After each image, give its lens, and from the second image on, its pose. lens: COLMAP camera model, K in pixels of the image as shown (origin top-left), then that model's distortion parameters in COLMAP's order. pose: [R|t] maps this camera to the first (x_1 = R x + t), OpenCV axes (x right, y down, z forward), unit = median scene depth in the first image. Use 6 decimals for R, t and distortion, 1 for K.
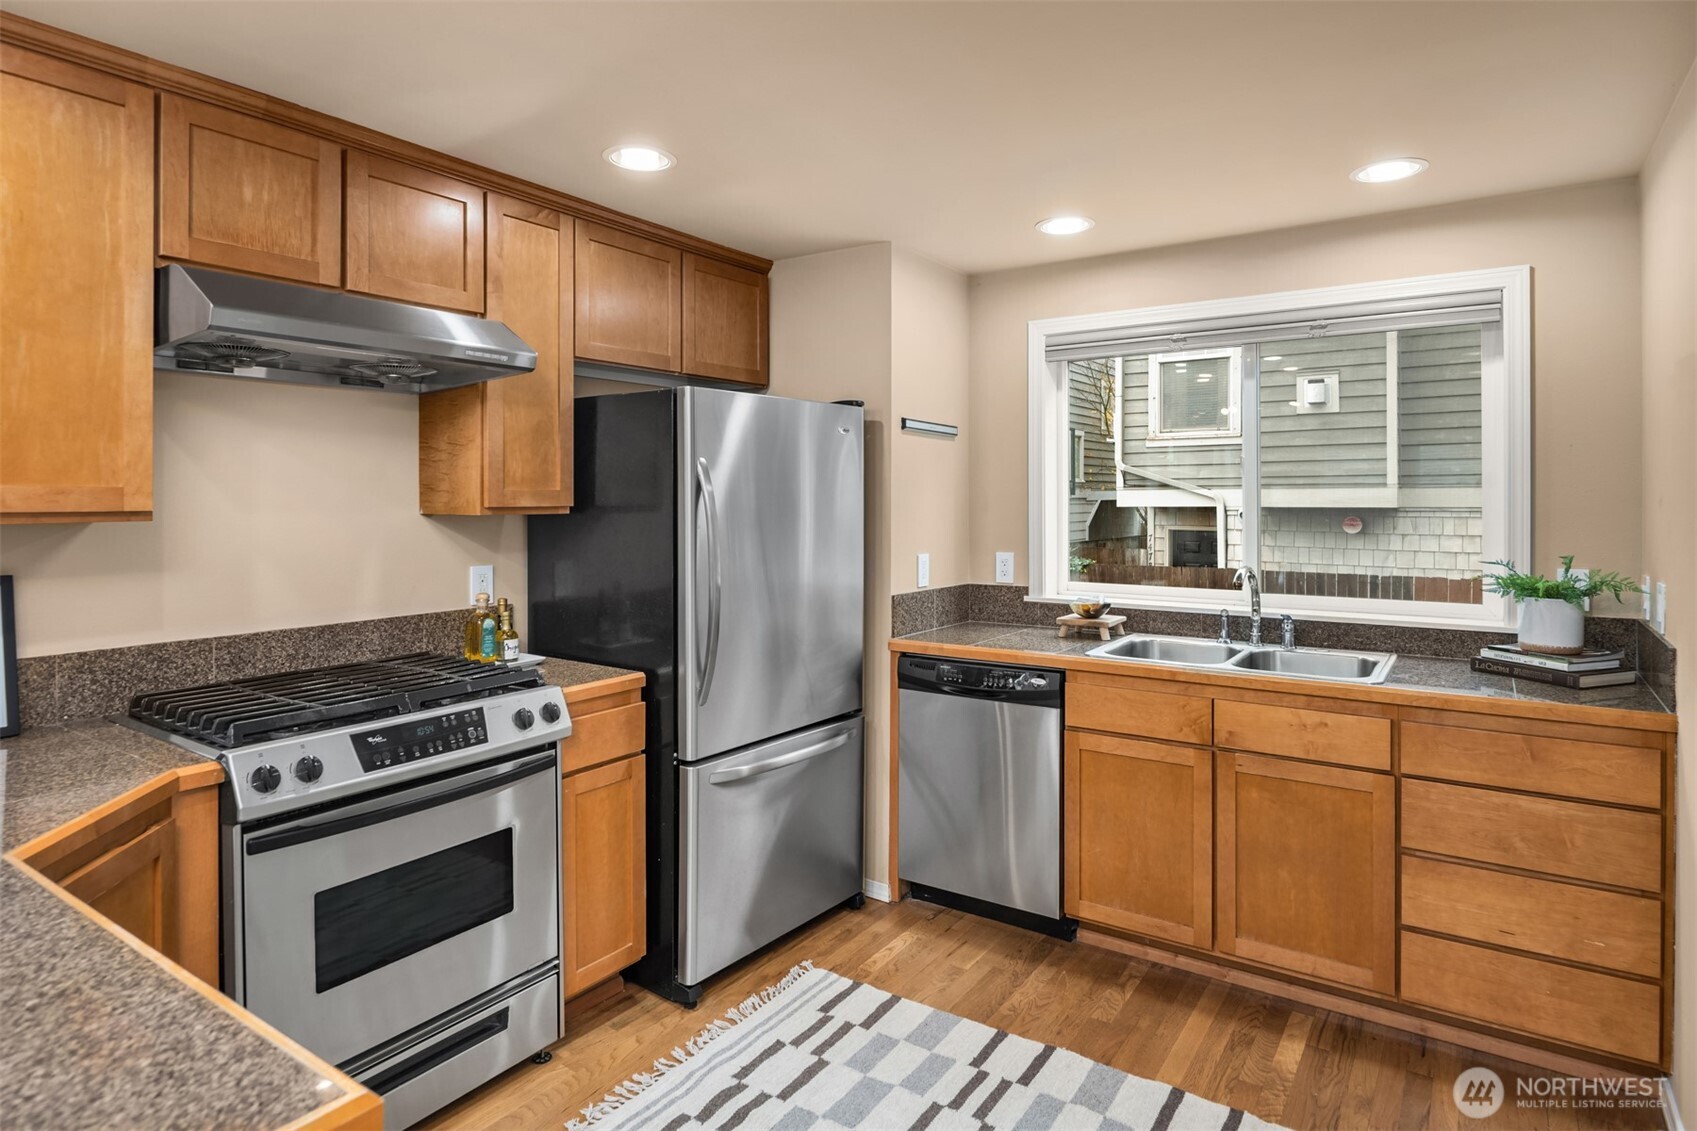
lens RADIAL K [[936.3, 0, 854.7], [0, 936.3, 503.2], [0, 0, 1]] dist [-0.003510, -0.003241]
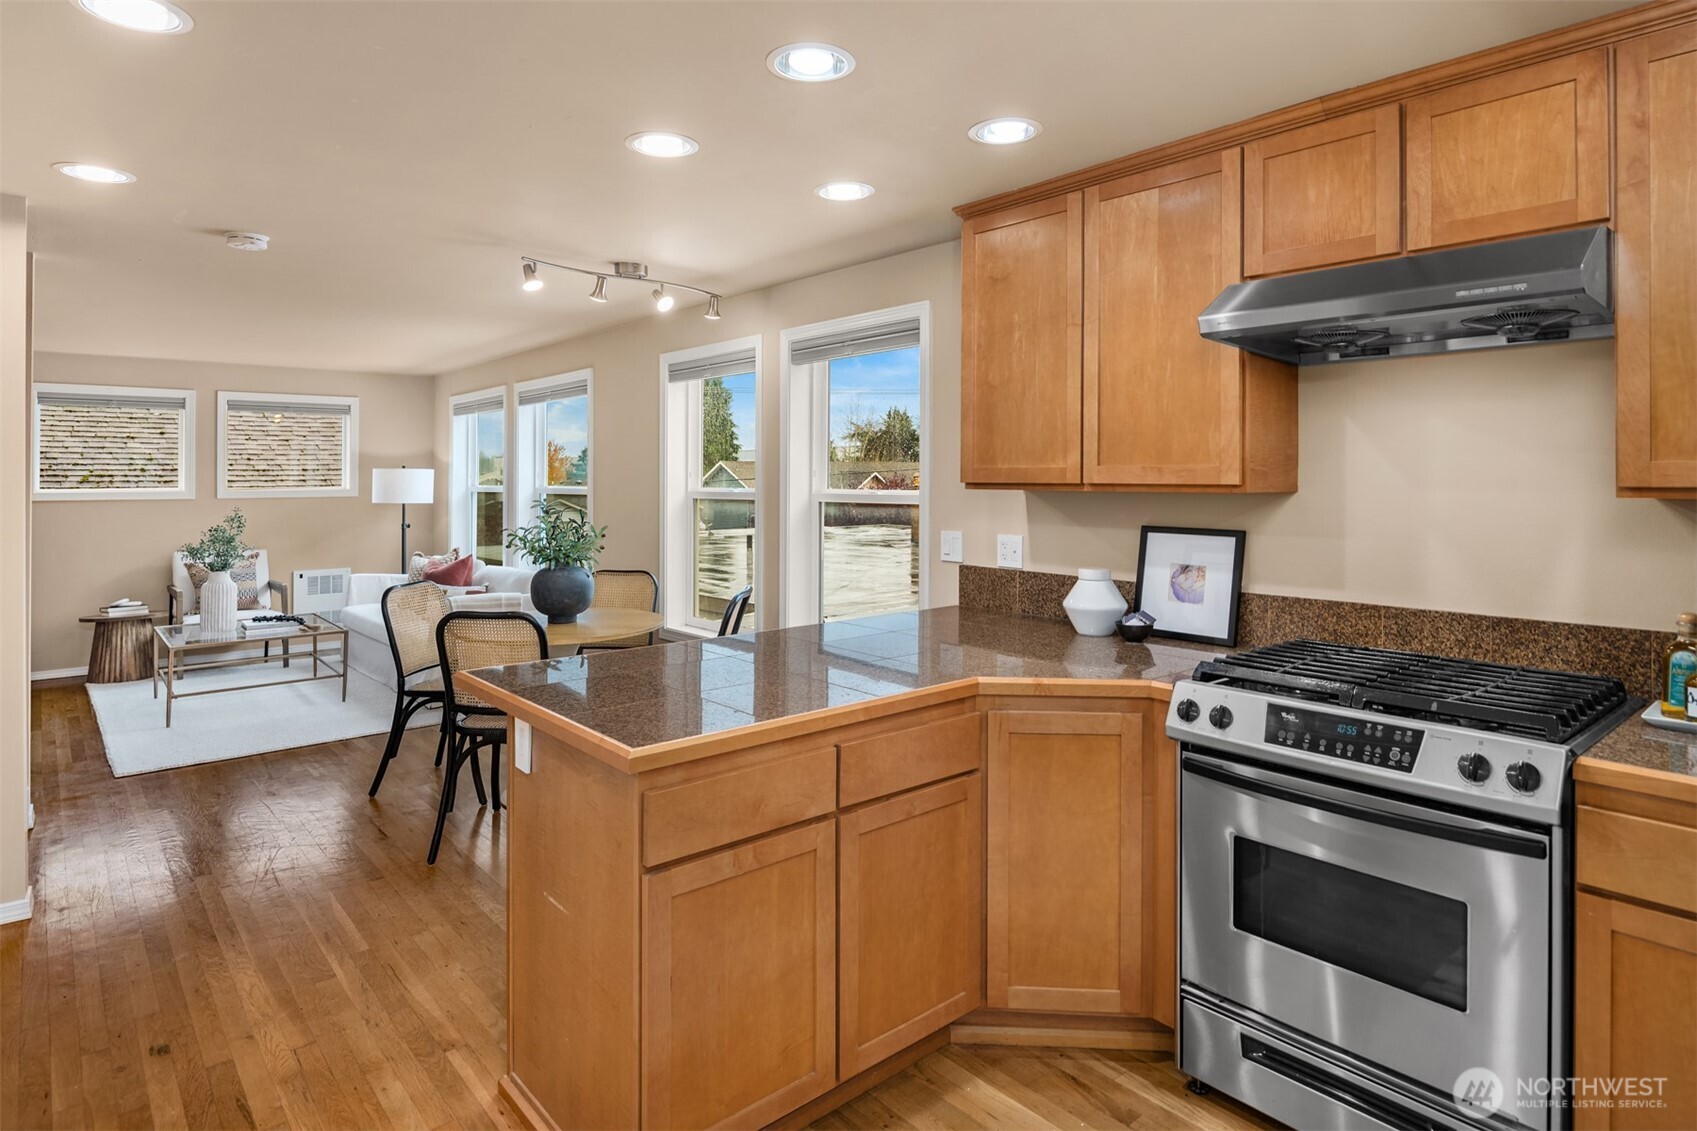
lens RADIAL K [[933.0, 0, 858.0], [0, 933.0, 451.5], [0, 0, 1]] dist [0.013204, 0.000162]
pose [[-0.255098, -0.024357, -0.966608, 0.433411], [-0.003491, 0.999699, -0.024270, -0.002372], [0.966909, -0.002817, -0.255106, 0.611763]]
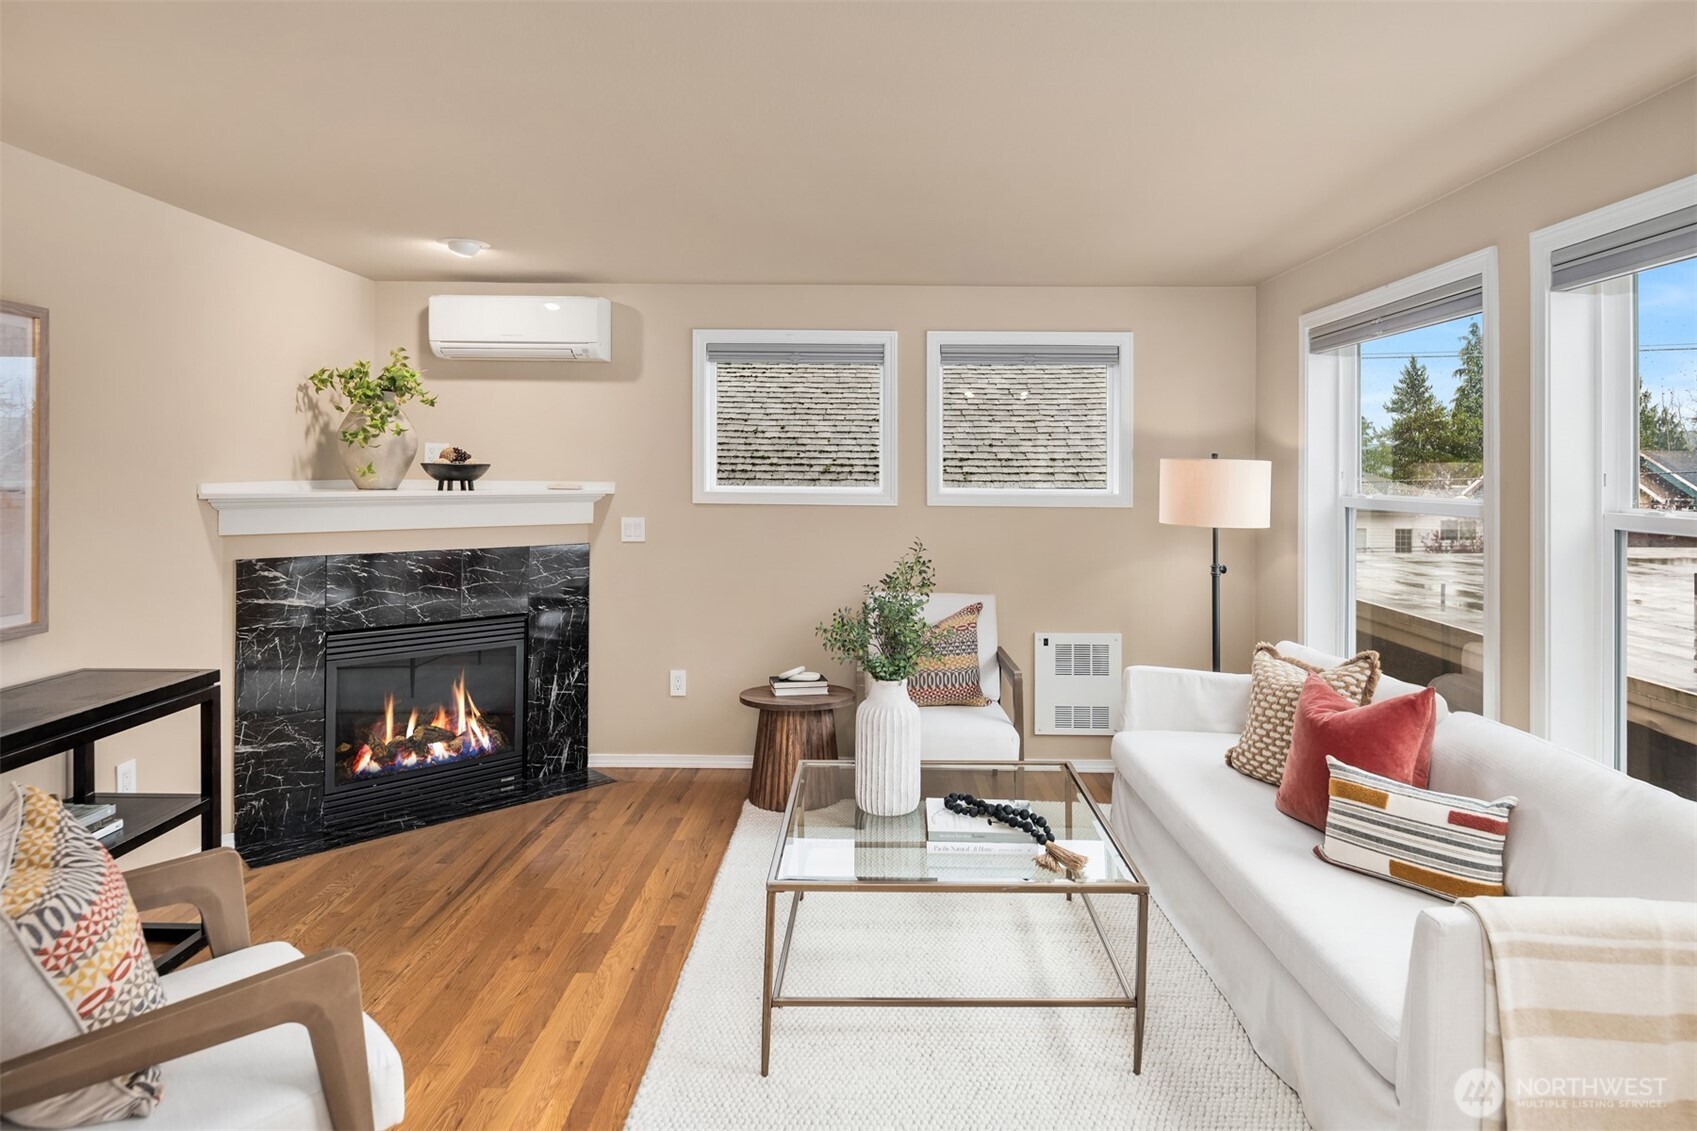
lens RADIAL K [[969.2, 0, 876.0], [0, 969.2, 468.3], [0, 0, 1]] dist [-0.000415, -0.000999]
pose [[-0.827796, -0.004357, -0.561012, -0.755467], [-0.012086, 0.999876, 0.010067, -0.010199], [0.560899, 0.015114, -0.827746, -0.575362]]
